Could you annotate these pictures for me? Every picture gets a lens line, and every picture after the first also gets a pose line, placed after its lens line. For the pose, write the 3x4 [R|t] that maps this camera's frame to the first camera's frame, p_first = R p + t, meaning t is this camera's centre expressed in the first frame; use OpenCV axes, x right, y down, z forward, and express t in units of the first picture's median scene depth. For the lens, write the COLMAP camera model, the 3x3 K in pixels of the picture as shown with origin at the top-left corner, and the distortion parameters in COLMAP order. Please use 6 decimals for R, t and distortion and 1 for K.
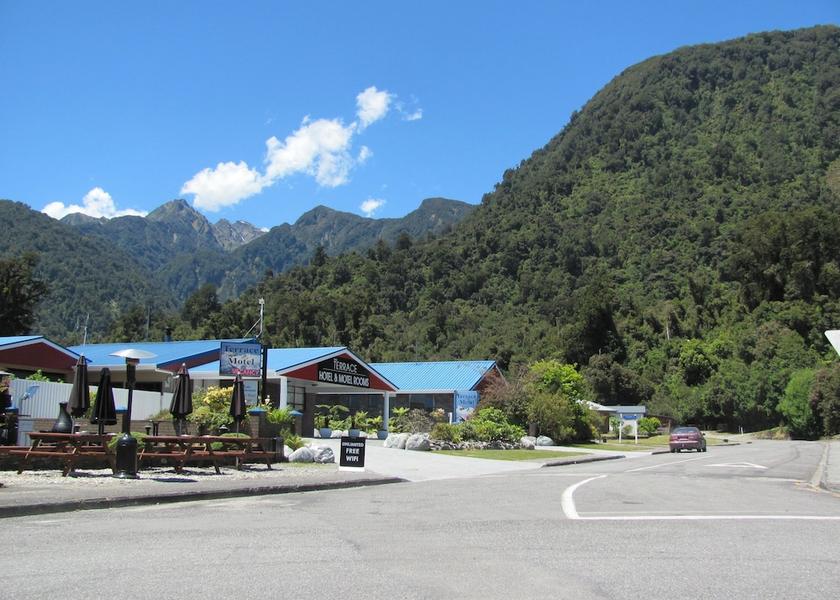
lens RADIAL K [[901.8, 0, 443.4], [0, 901.8, 311.6], [0, 0, 1]] dist [-0.251553, 0.412879]
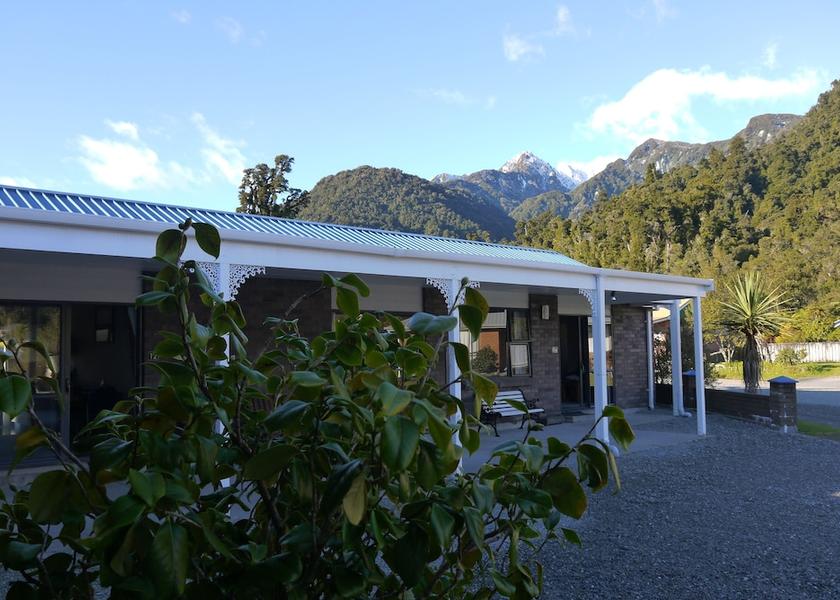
lens RADIAL K [[701.6, 0, 420.0], [0, 701.6, 300.0], [0, 0, 1]] dist [-0.029159, 0.013597]
pose [[0.888349, -0.064323, -0.454641, -0.017902], [0.098374, 0.993810, 0.051613, 0.016163], [0.448507, -0.090575, 0.889178, 0.147650]]
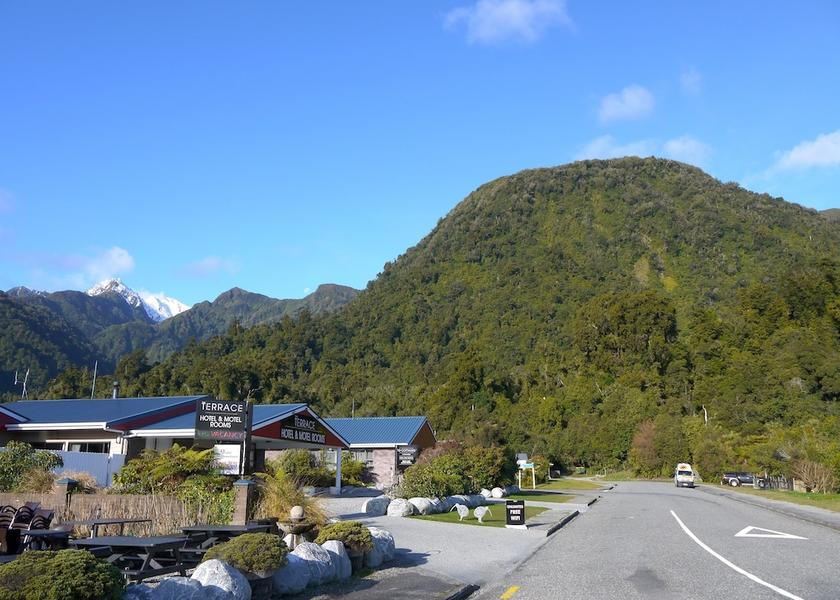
lens RADIAL K [[701.6, 0, 420.0], [0, 701.6, 300.0], [0, 0, 1]] dist [-0.029159, 0.013597]
pose [[0.992125, 0.019221, 0.123770, -0.007063], [-0.006072, 0.994375, -0.105747, 0.000525], [-0.125107, 0.104162, 0.986660, 0.017260]]
